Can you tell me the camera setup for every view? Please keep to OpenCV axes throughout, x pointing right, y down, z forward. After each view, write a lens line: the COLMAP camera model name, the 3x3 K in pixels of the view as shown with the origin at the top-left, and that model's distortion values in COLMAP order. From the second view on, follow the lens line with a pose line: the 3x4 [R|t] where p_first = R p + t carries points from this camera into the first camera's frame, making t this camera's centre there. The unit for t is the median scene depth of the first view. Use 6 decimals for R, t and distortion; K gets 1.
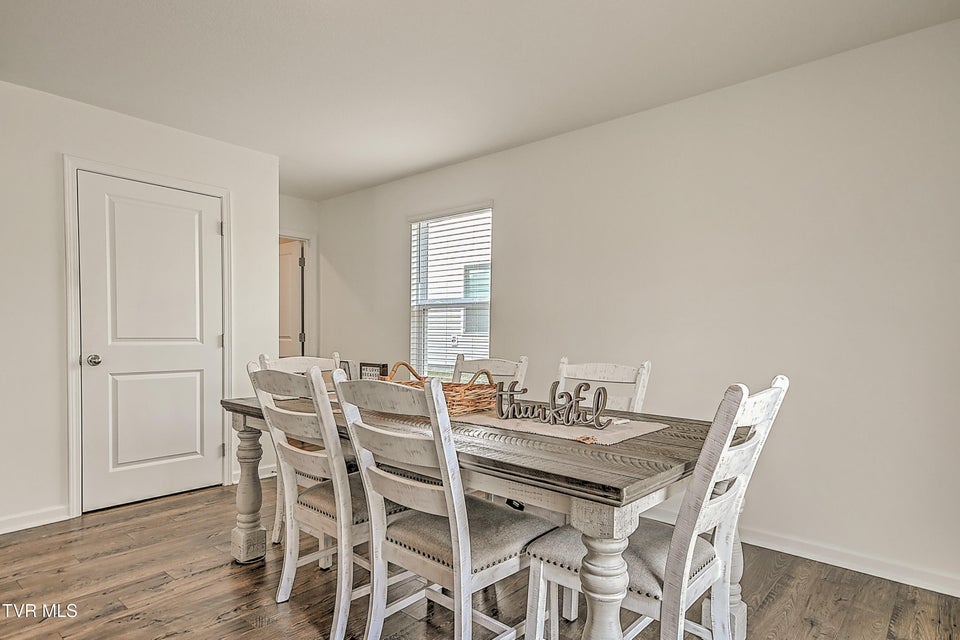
lens RADIAL K [[539.2, 0, 480.3], [0, 539.2, 325.0], [0, 0, 1]] dist [0.031124, 0.000573]
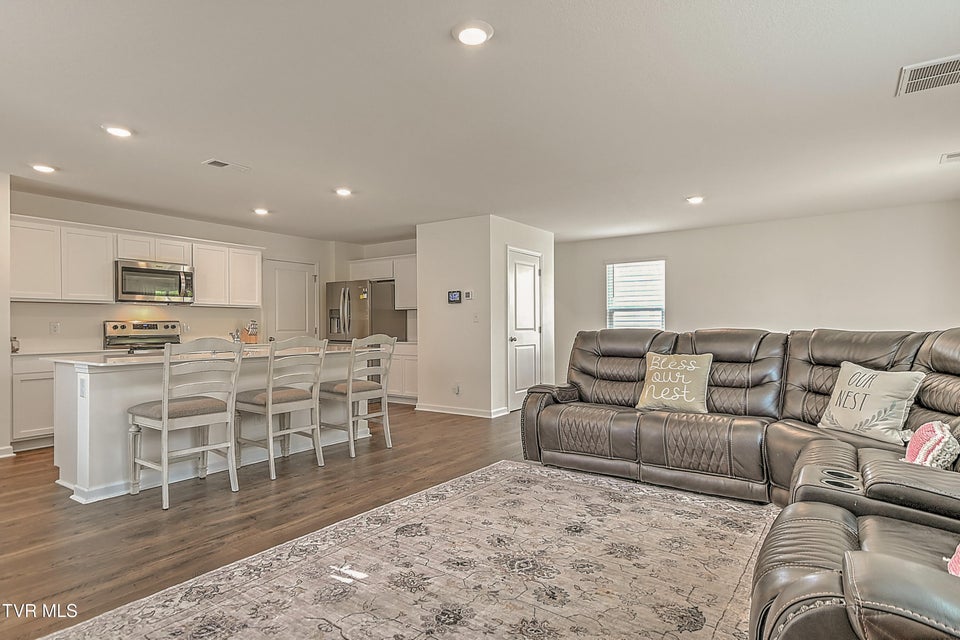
lens RADIAL K [[539.2, 0, 480.3], [0, 539.2, 325.0], [0, 0, 1]] dist [0.031124, 0.000573]
pose [[0.992717, -0.008918, 0.120141, -0.839351], [0.006292, 0.999733, 0.022222, -0.030378], [-0.120307, -0.021304, 0.992508, -0.837996]]
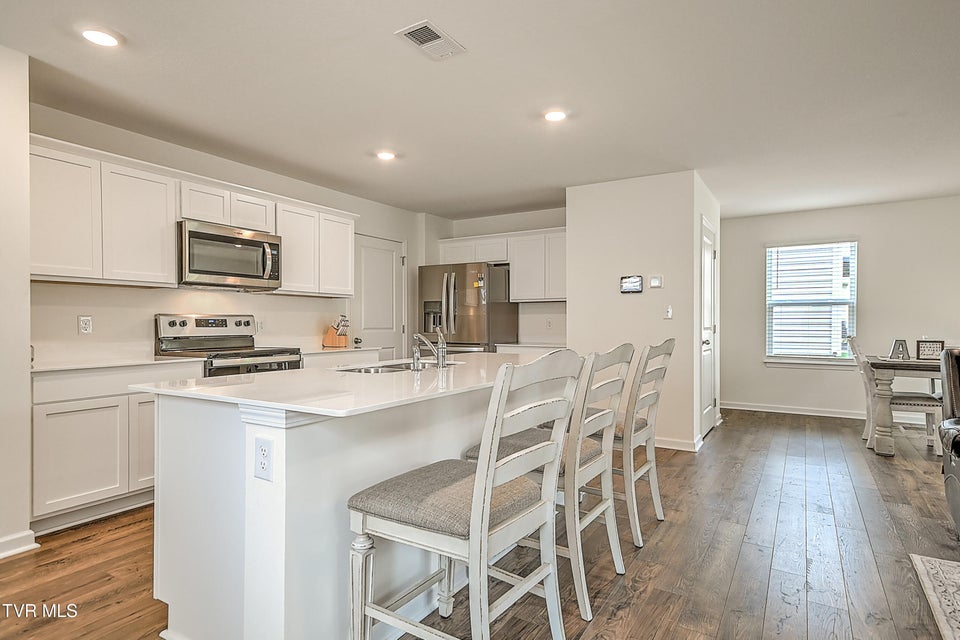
lens RADIAL K [[539.2, 0, 480.3], [0, 539.2, 325.0], [0, 0, 1]] dist [0.031124, 0.000573]
pose [[0.982992, -0.005567, 0.183566, -1.257617], [0.000697, 0.999646, 0.026582, -0.021581], [-0.183649, -0.026002, 0.982648, -0.335042]]
